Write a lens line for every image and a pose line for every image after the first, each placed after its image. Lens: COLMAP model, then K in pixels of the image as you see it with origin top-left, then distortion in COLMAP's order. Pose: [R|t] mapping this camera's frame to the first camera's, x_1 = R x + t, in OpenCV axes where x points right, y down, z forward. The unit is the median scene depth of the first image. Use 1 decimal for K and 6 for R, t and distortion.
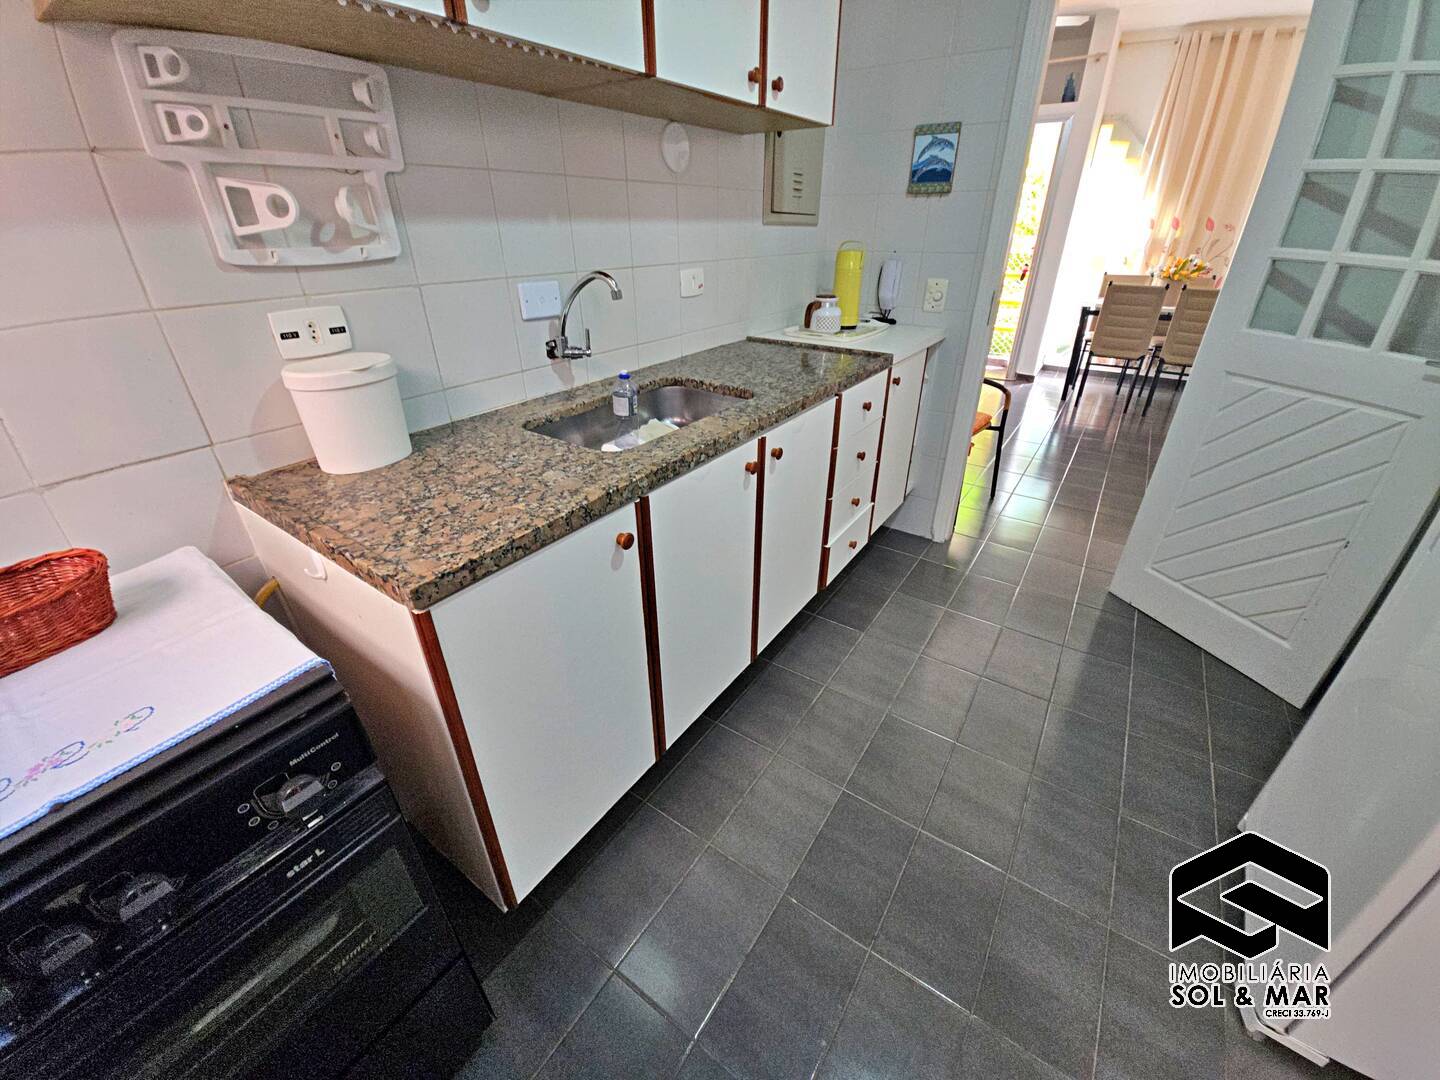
lens RADIAL K [[579.0, 0, 722.5], [0, 579.0, 534.2], [0, 0, 1]] dist [0.000398, -0.005892]
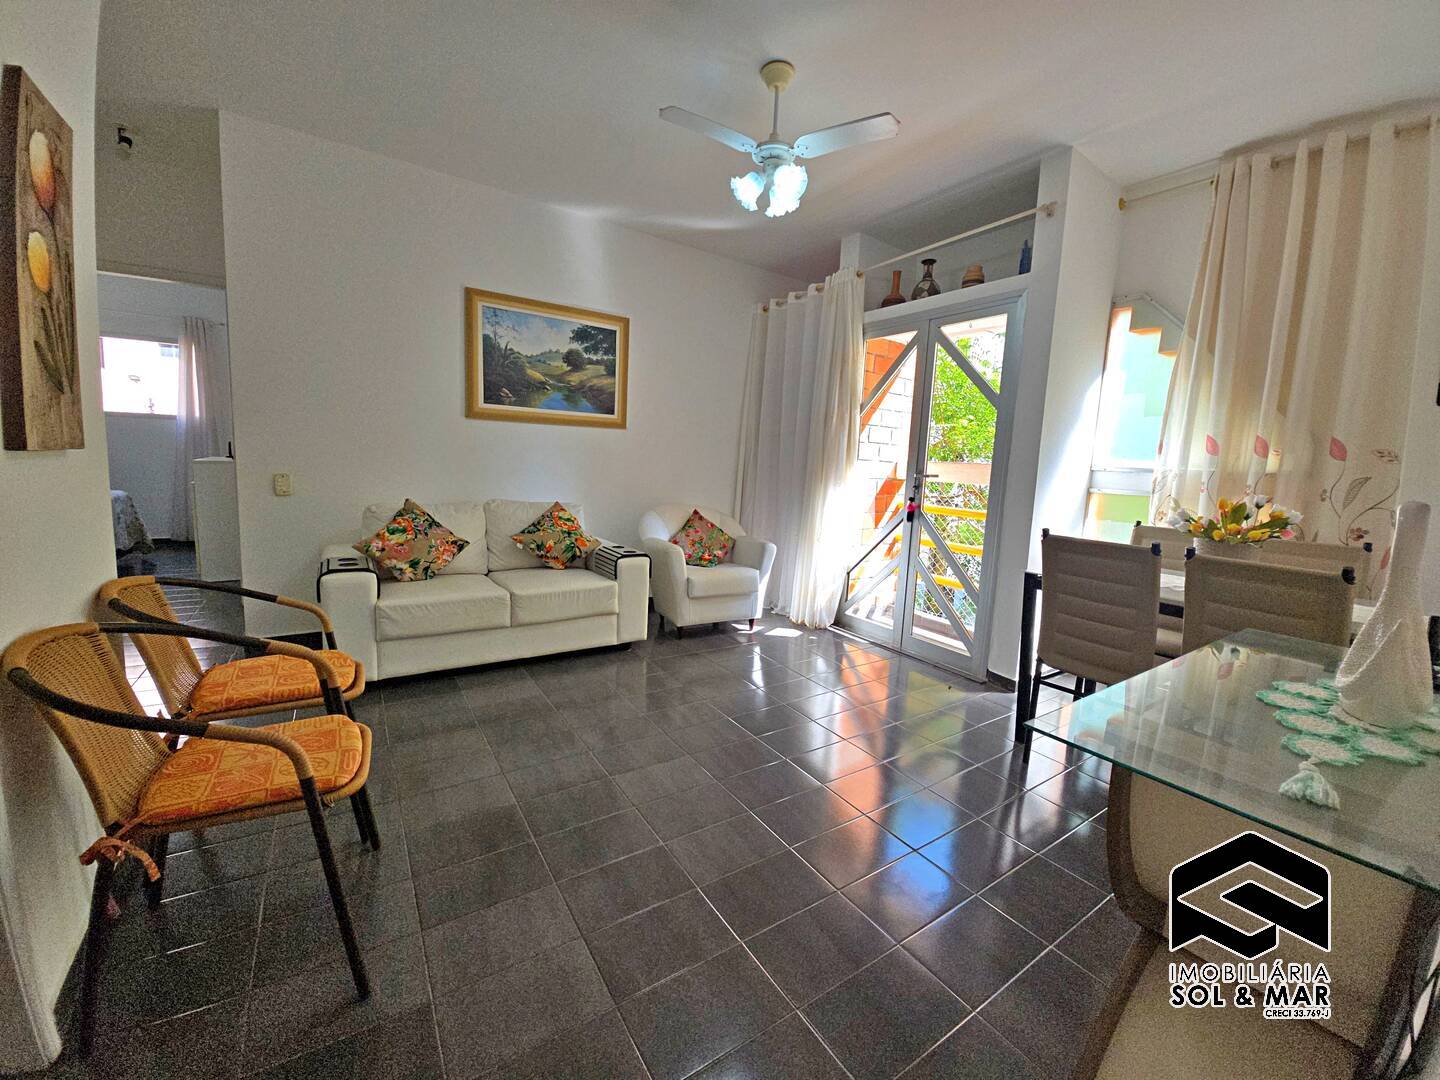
lens RADIAL K [[579.0, 0, 722.5], [0, 579.0, 534.2], [0, 0, 1]] dist [0.000398, -0.005892]
pose [[0.925758, 0.096366, -0.365631, 0.566530], [-0.218409, 0.925631, -0.309039, -0.200237], [0.308659, 0.365952, 0.877957, 0.431485]]
